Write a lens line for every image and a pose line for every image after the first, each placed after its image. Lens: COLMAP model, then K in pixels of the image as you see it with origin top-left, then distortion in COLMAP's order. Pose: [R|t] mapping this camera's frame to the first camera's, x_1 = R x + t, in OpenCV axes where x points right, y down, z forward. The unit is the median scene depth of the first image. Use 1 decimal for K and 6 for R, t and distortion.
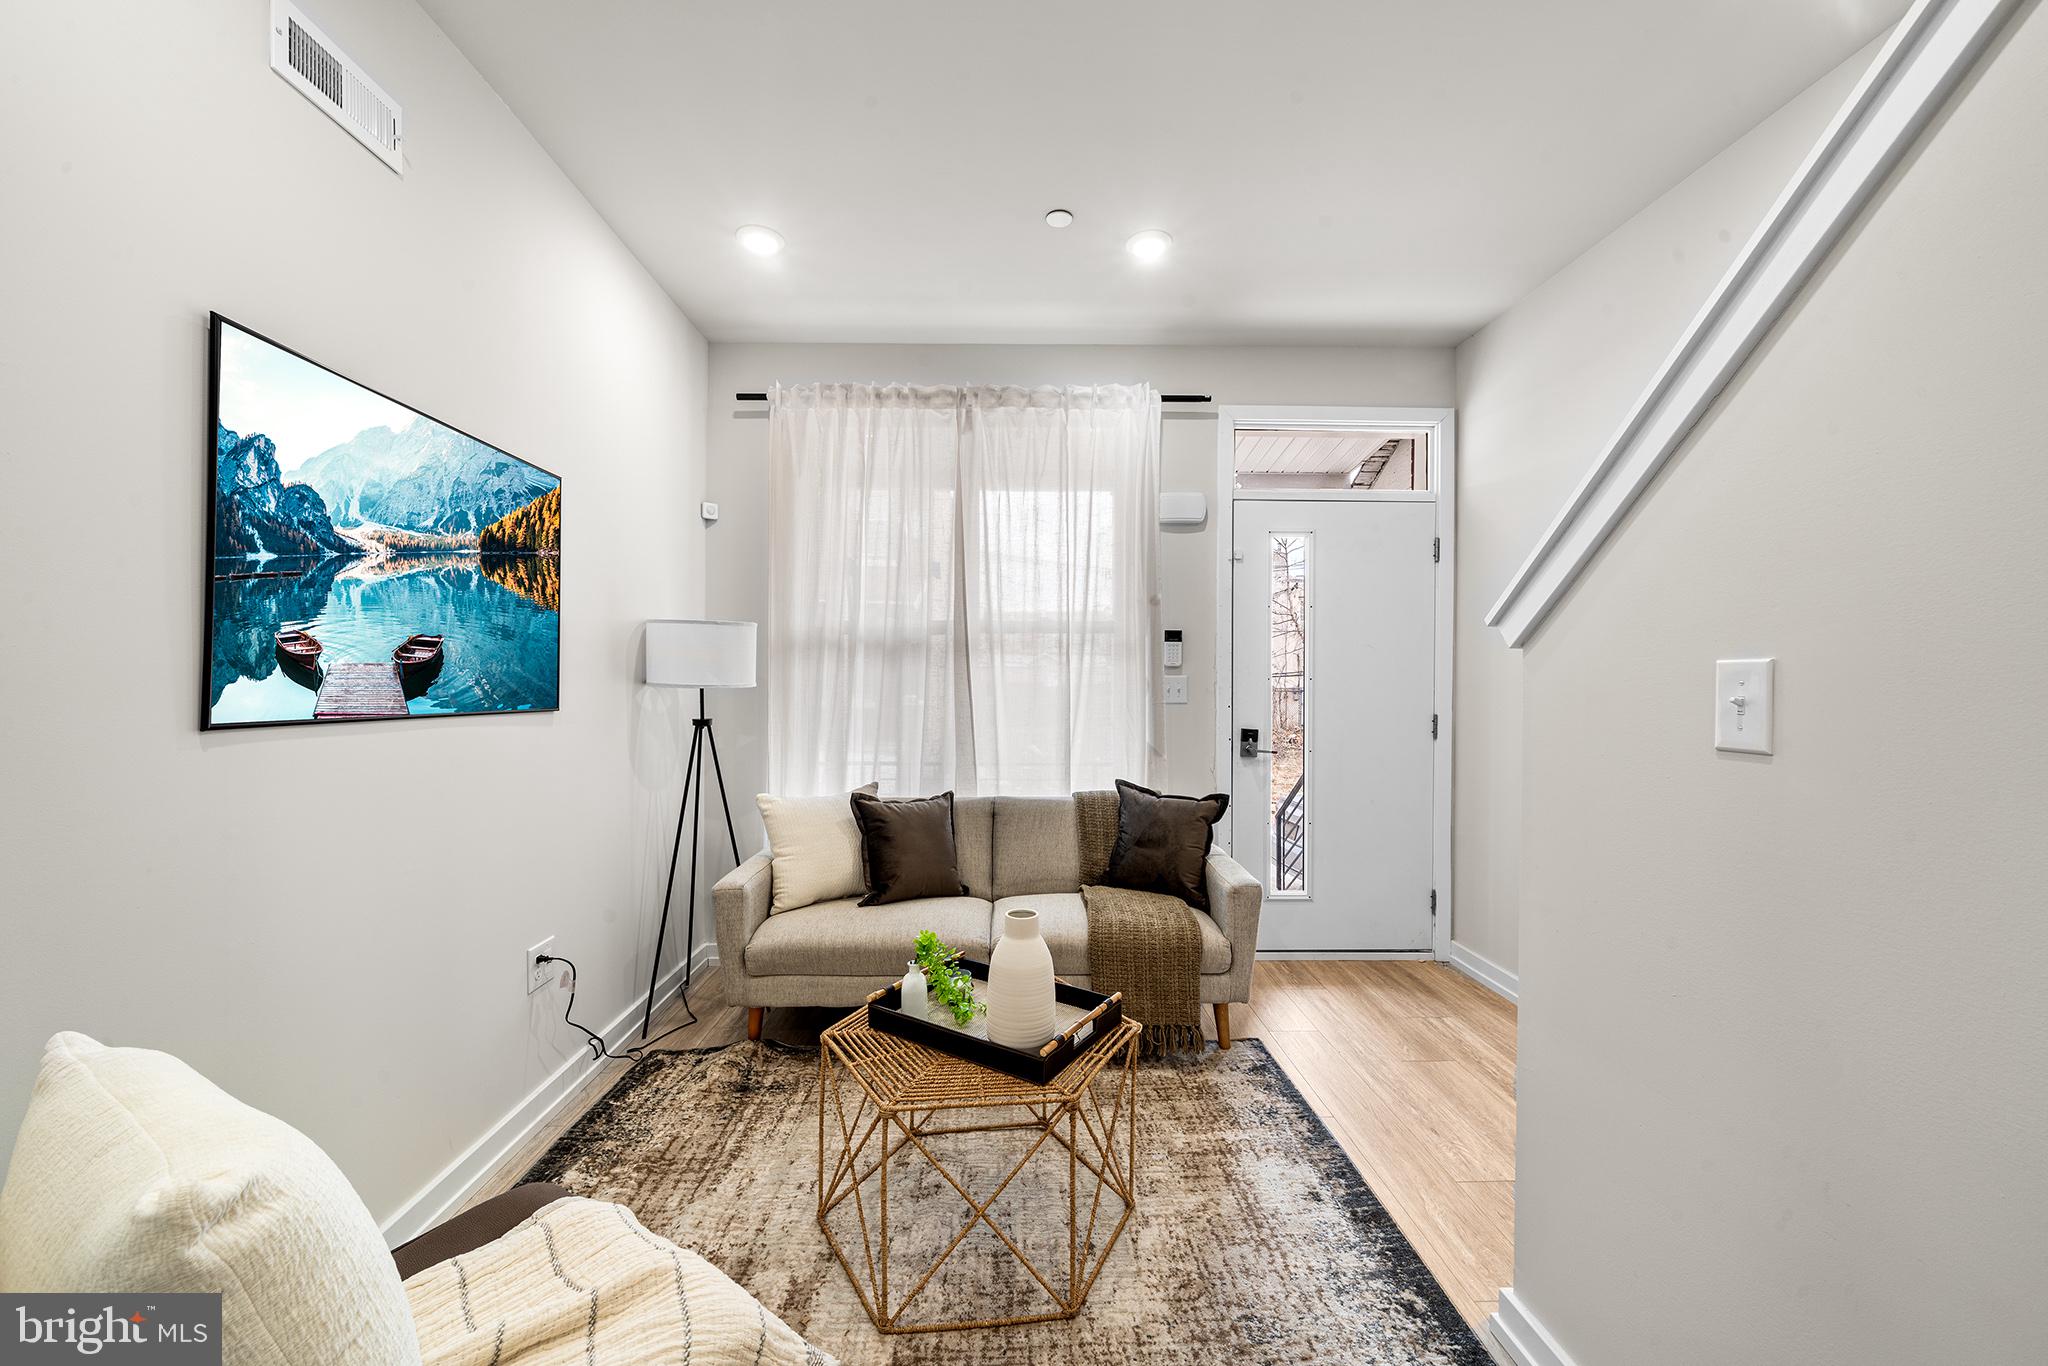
lens RADIAL K [[727.5, 0, 1024.0], [0, 727.5, 683.0], [0, 0, 1]] dist [-0.000551, 0.000017]
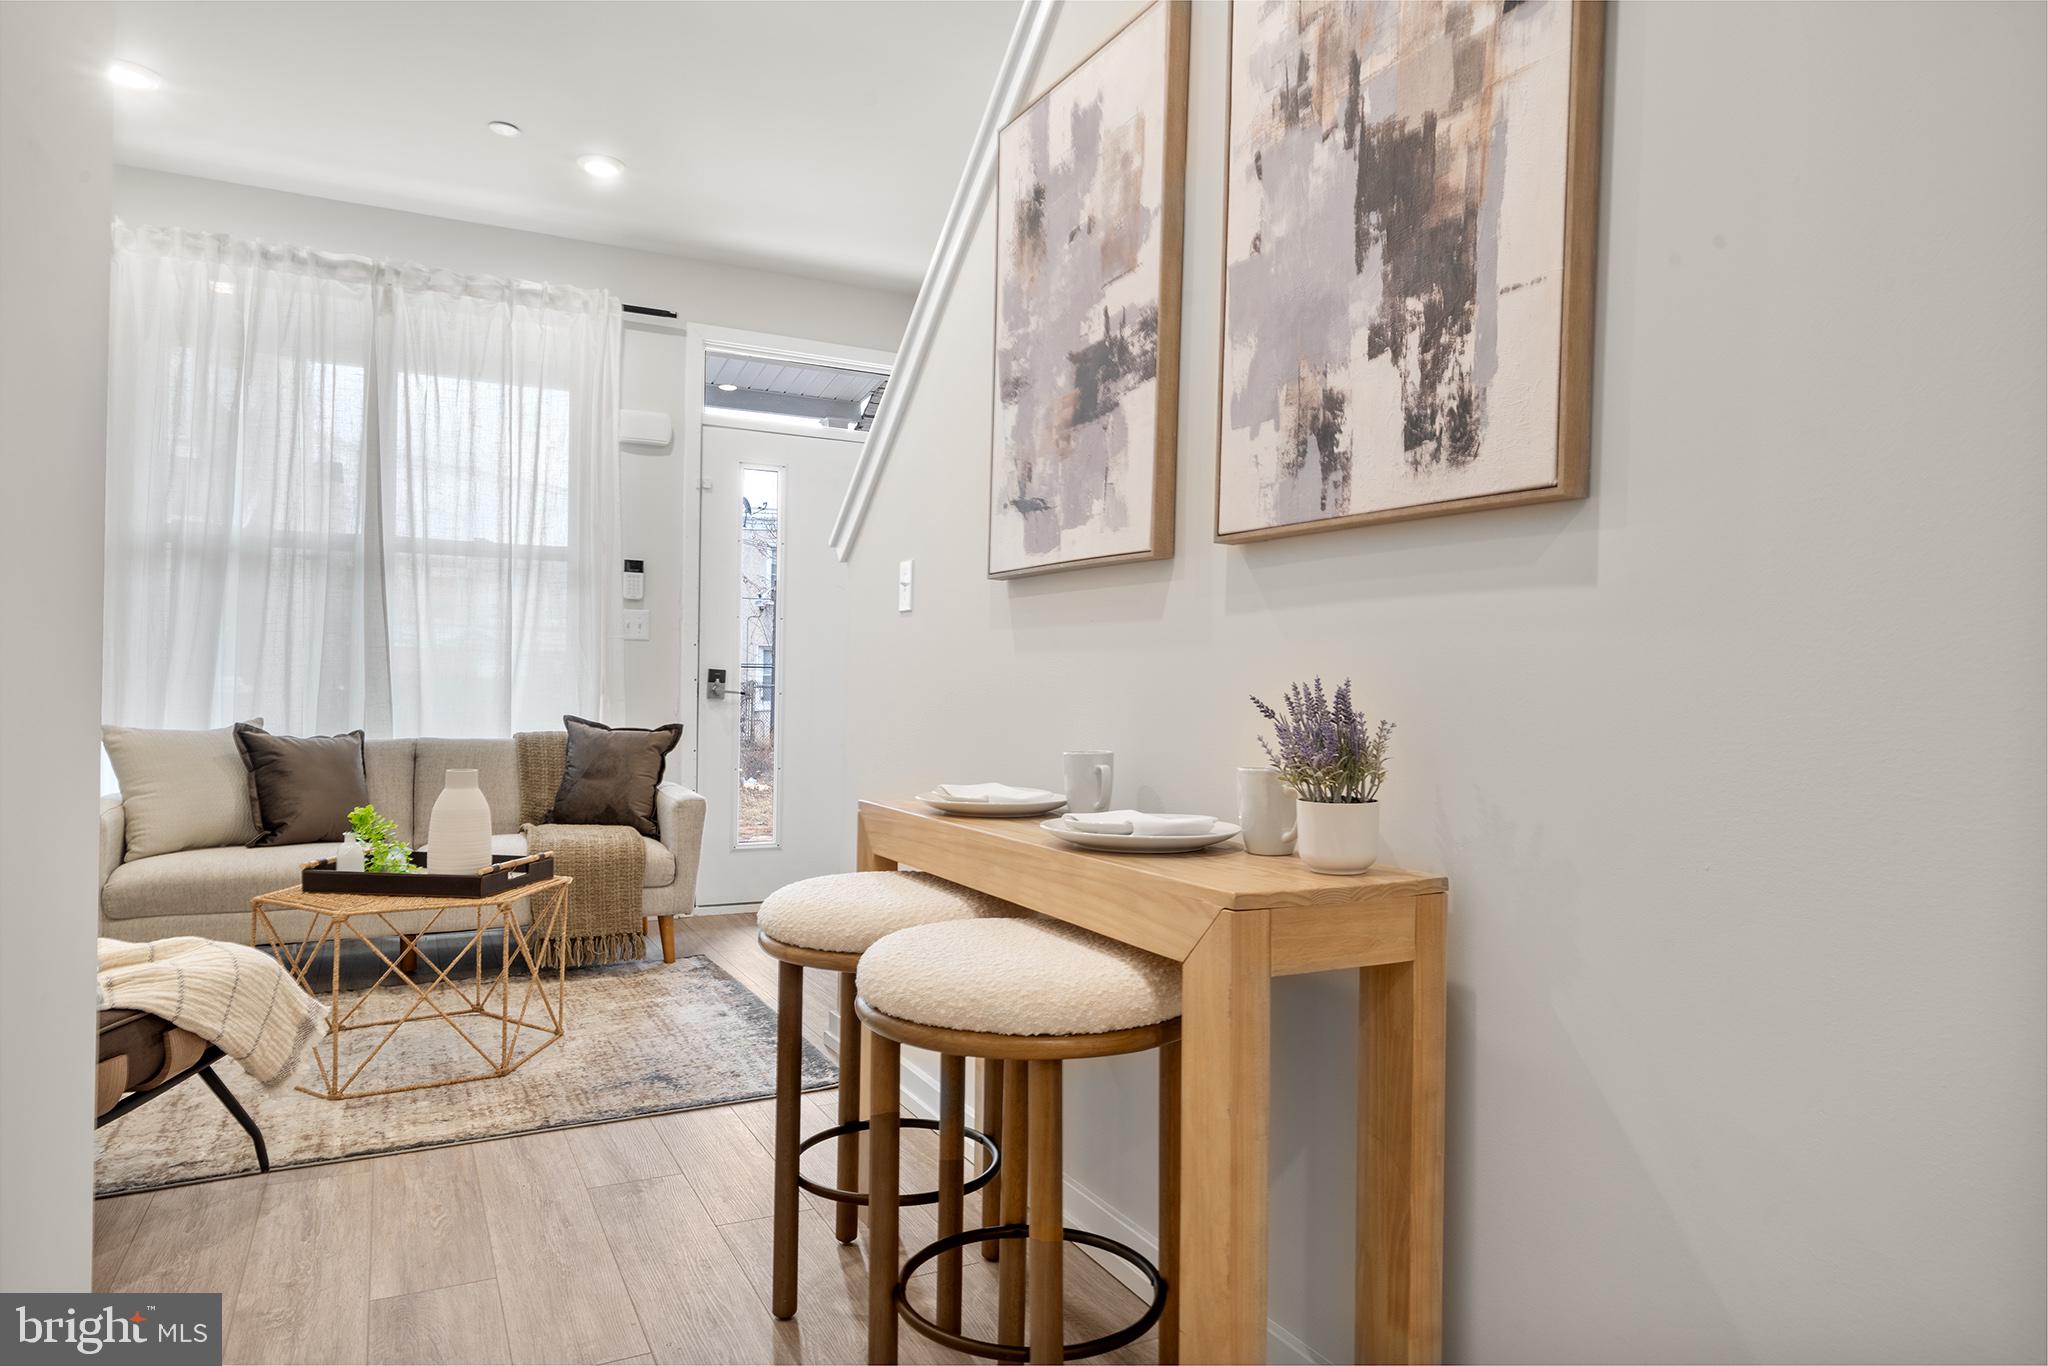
lens RADIAL K [[1225.2, 0, 1024.0], [0, 1225.2, 683.0], [0, 0, 1]] dist [-0.002179, -0.002939]
pose [[0.898660, 0.011452, 0.438496, -0.030729], [-0.006973, 0.999906, -0.011824, 0.105852], [-0.438590, 0.007568, 0.898655, -0.652352]]
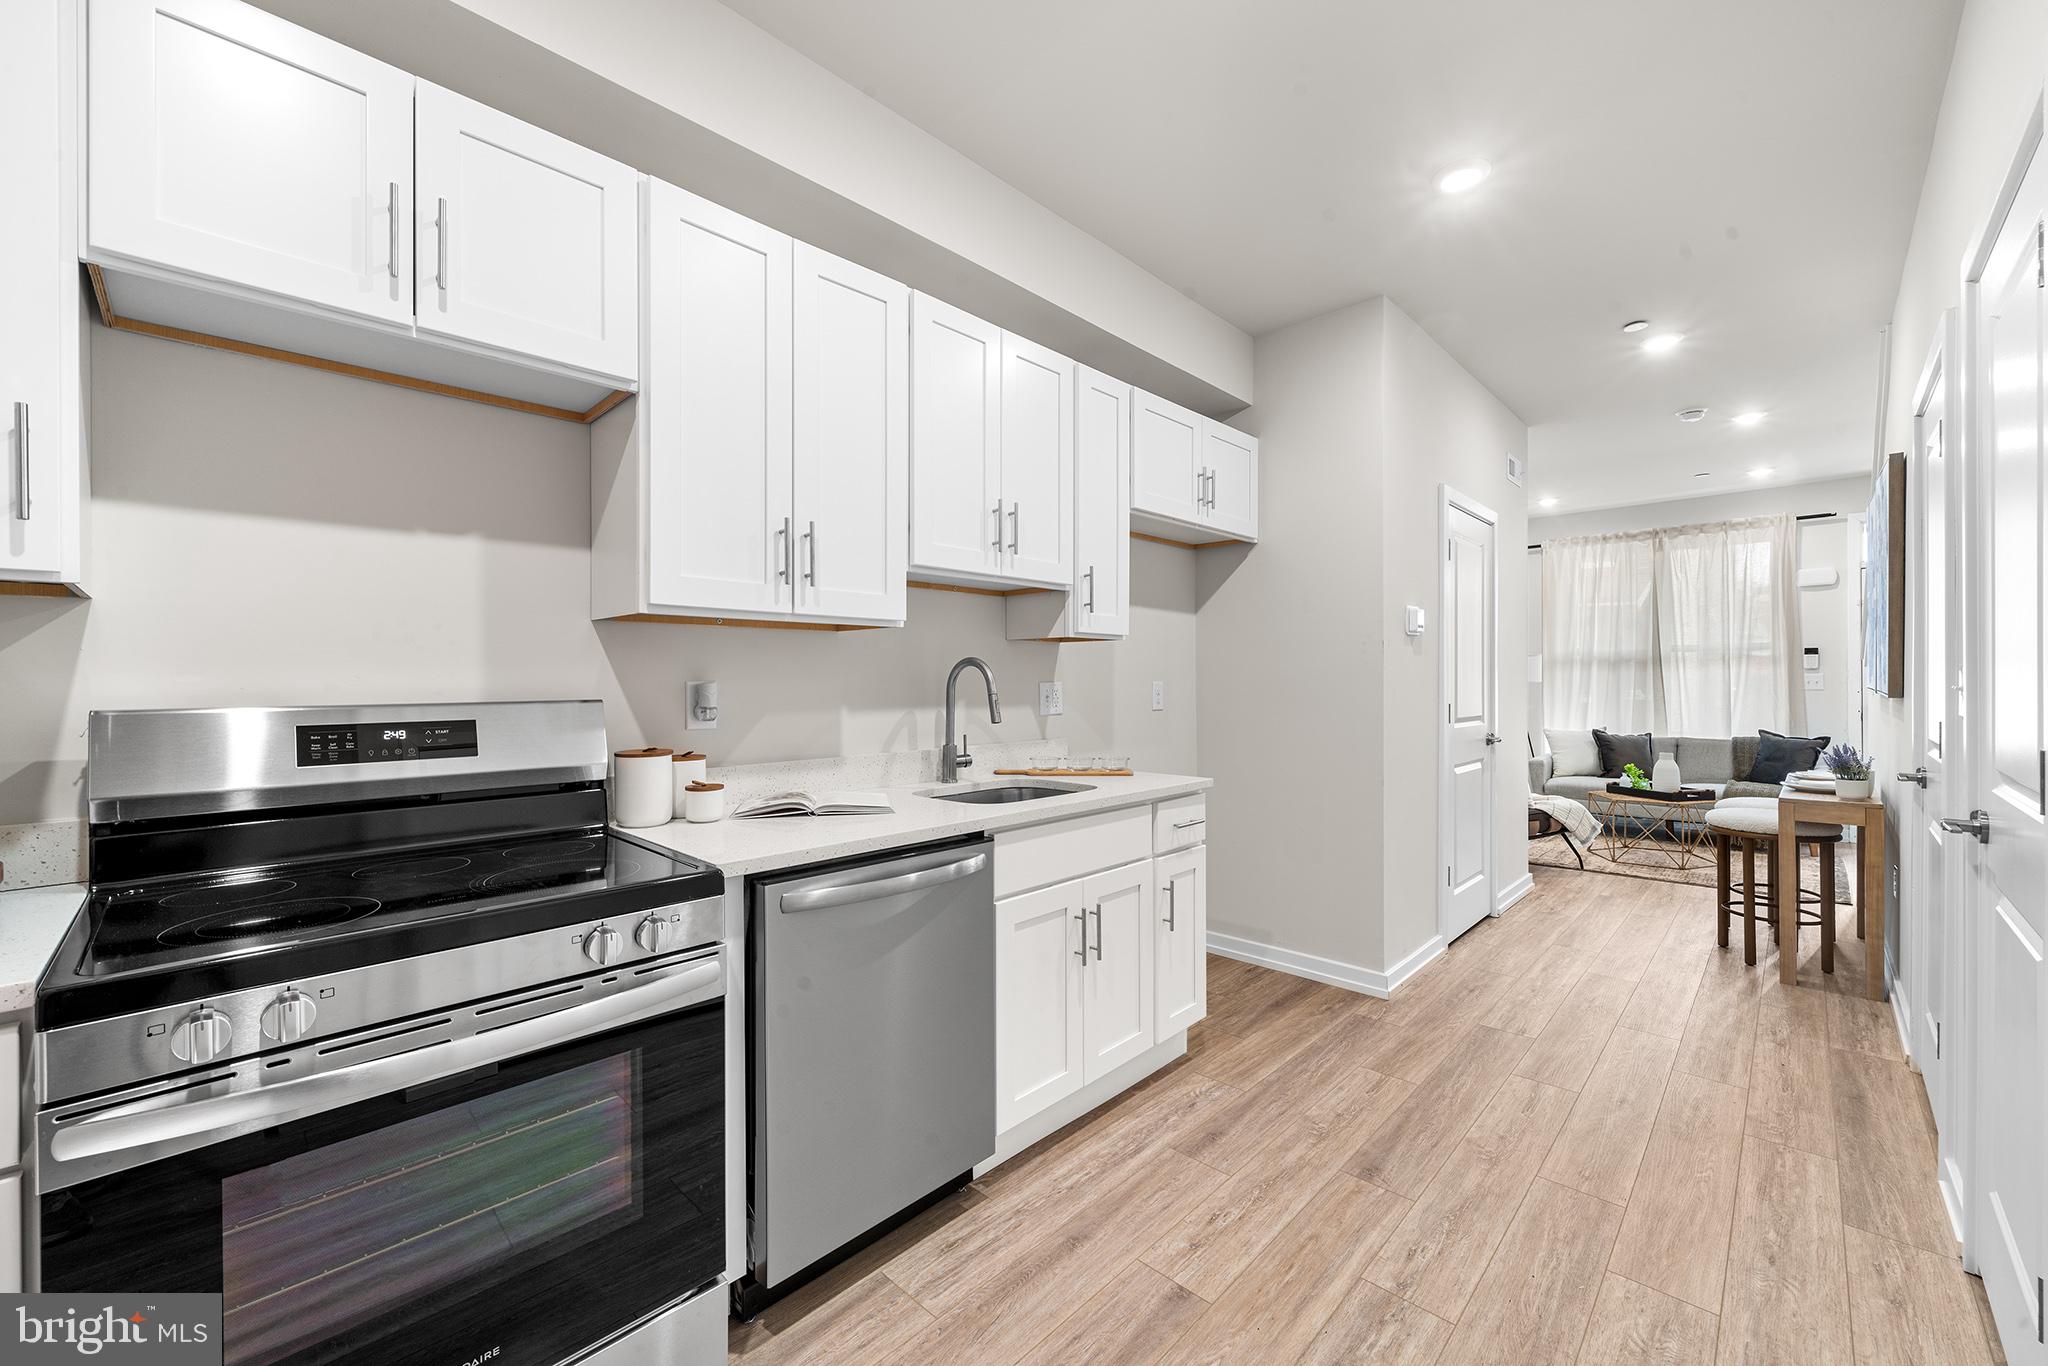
lens RADIAL K [[810.5, 0, 1019.2], [0, 810.5, 685.3], [0, 0, 1]] dist [-0.002559, -0.000289]
pose [[0.698528, -0.004597, -0.715568, 0.287747], [0.003915, 0.999989, -0.002603, 0.015521], [0.715572, -0.000983, 0.698538, -1.838133]]
